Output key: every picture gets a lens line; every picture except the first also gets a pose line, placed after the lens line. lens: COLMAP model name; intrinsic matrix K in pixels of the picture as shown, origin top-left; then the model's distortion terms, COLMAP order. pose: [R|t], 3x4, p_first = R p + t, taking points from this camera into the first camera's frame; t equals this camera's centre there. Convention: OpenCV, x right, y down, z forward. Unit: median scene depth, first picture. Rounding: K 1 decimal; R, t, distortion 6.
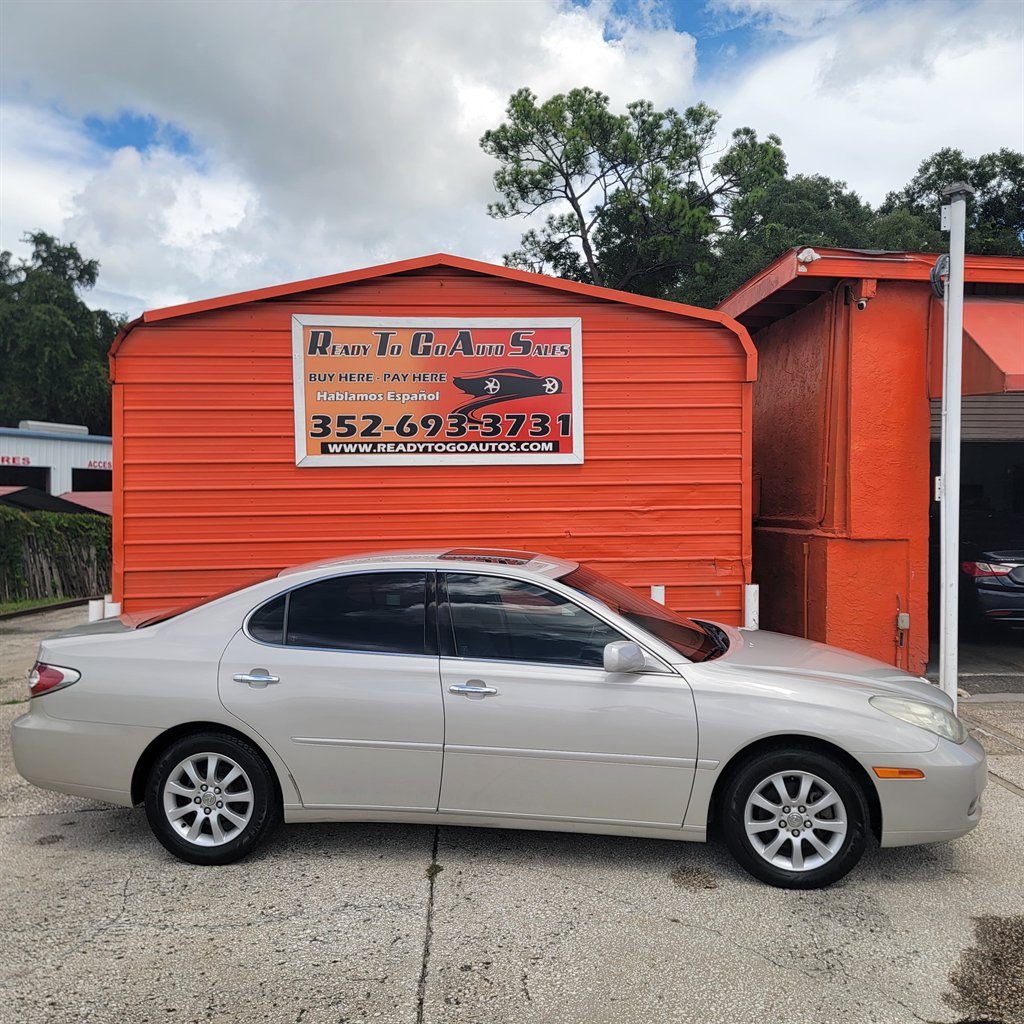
lens RADIAL K [[939.5, 0, 538.0], [0, 939.5, 514.4], [0, 0, 1]] dist [0.140149, -0.170186]
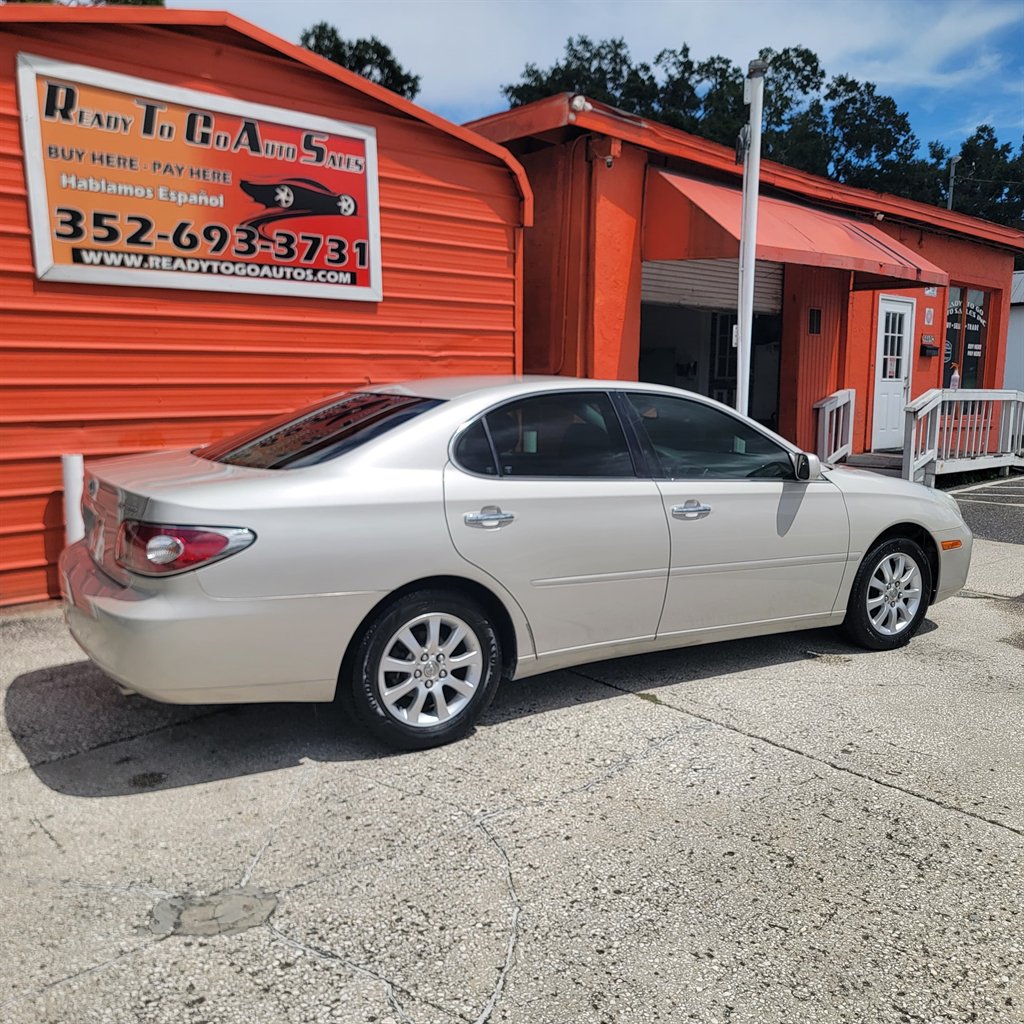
lens RADIAL K [[941.8, 0, 533.2], [0, 941.8, 532.2], [0, 0, 1]] dist [0.047394, -0.028637]
pose [[0.788414, -0.089918, 0.608537, -0.412266], [0.001874, 0.989605, 0.143797, 0.035941], [-0.615142, -0.112231, 0.780388, 0.182799]]
